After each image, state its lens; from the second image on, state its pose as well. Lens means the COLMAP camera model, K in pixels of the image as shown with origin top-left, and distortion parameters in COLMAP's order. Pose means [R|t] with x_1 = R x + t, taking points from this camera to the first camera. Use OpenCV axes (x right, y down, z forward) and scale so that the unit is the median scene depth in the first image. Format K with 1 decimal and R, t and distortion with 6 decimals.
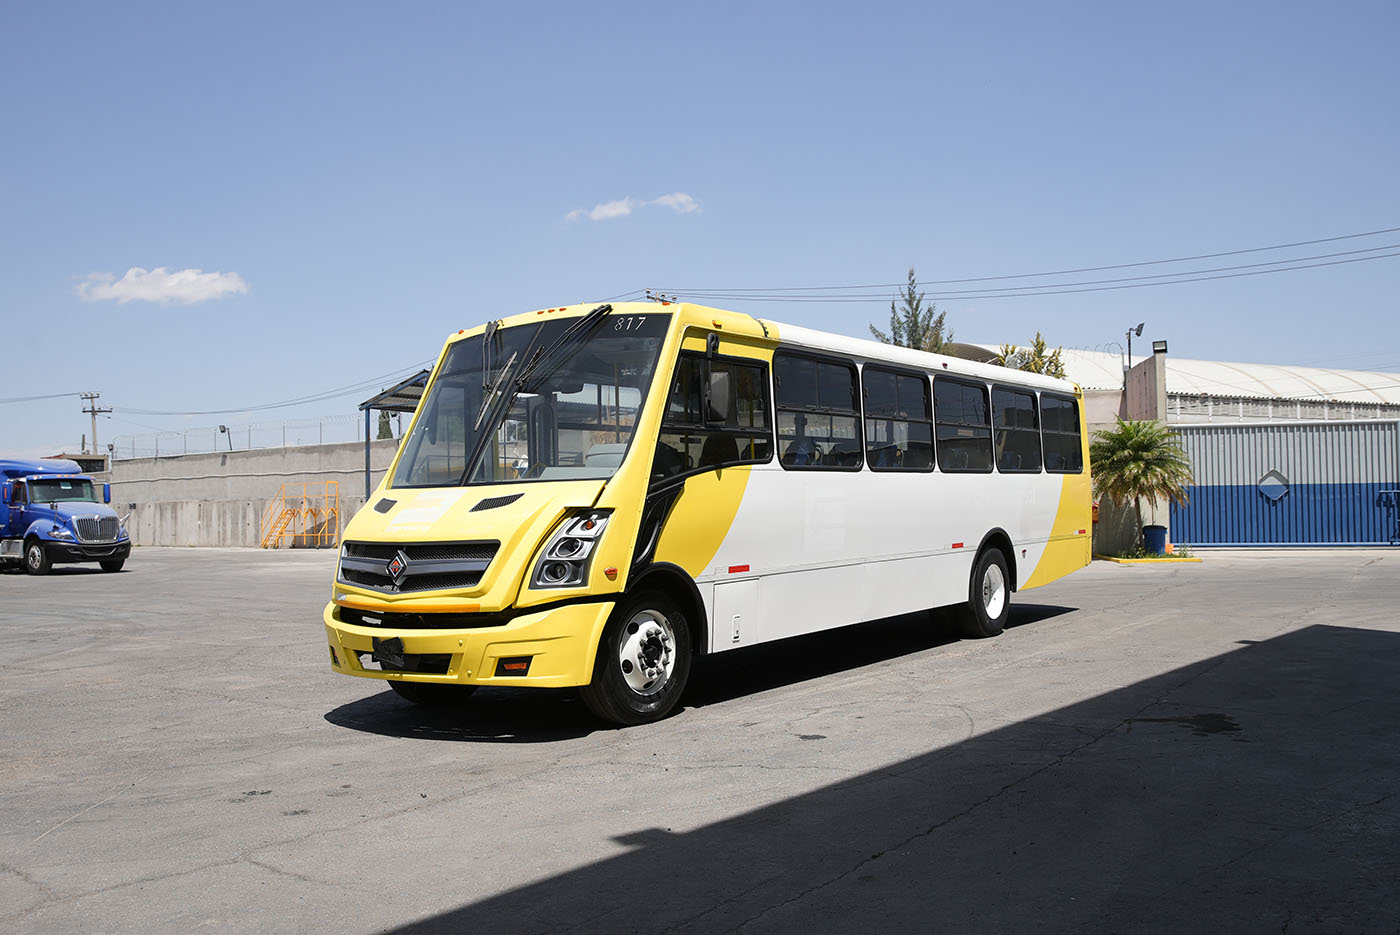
lens RADIAL K [[1432.1, 0, 703.1], [0, 1432.1, 473.1], [0, 0, 1]] dist [-0.129939, 0.000000]
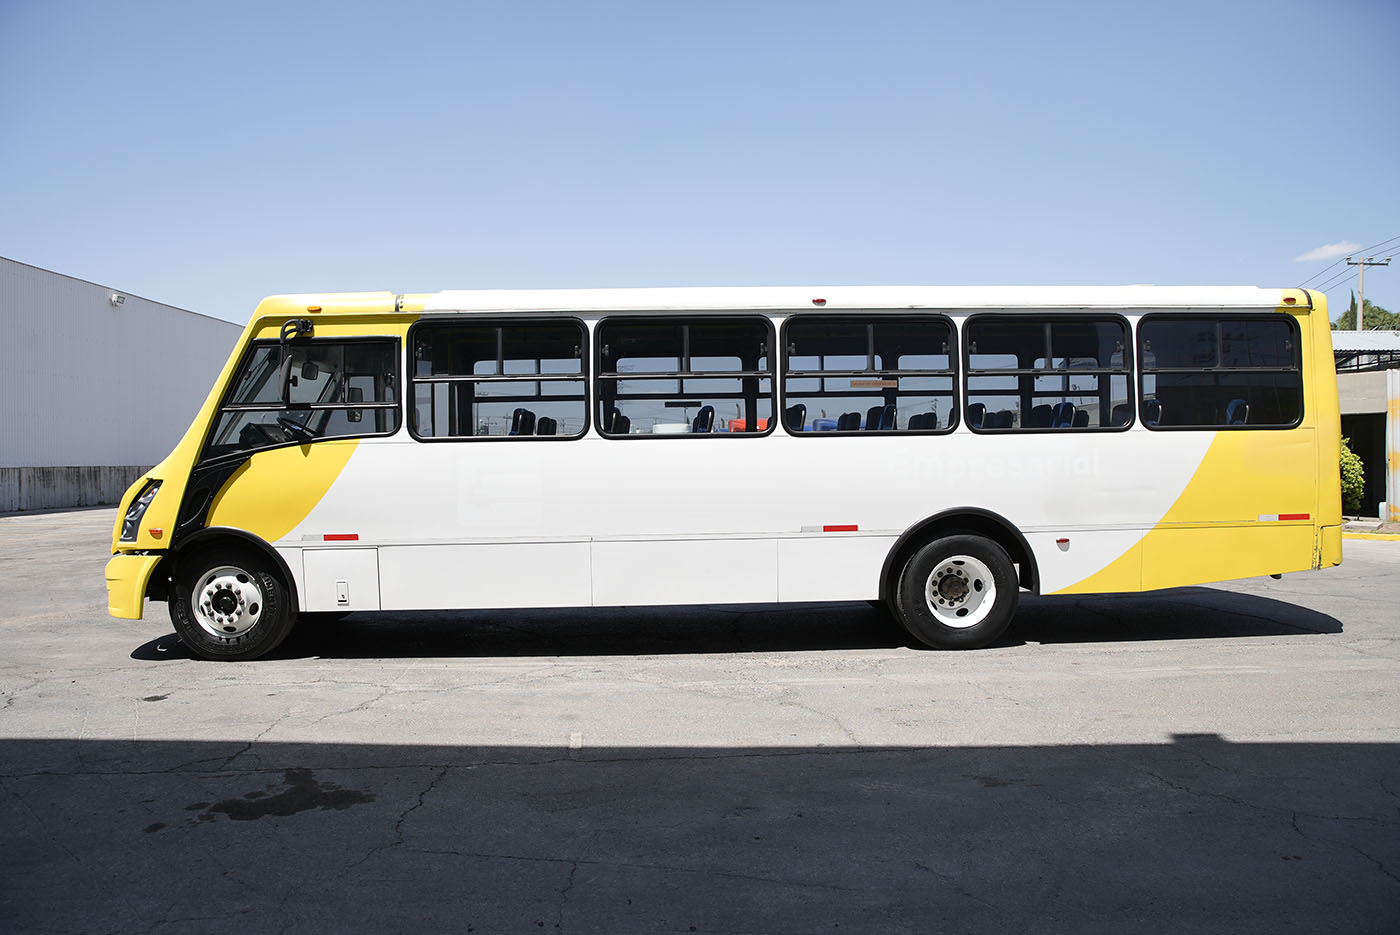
lens RADIAL K [[704.5, 0, 699.8], [0, 704.5, 475.2], [0, 0, 1]] dist [-0.040033, 0.001909]
pose [[0.546680, 0.019217, -0.837121, 0.608691], [0.020979, 0.999108, 0.036636, 0.007500], [0.837079, -0.037590, 0.545789, 0.950449]]
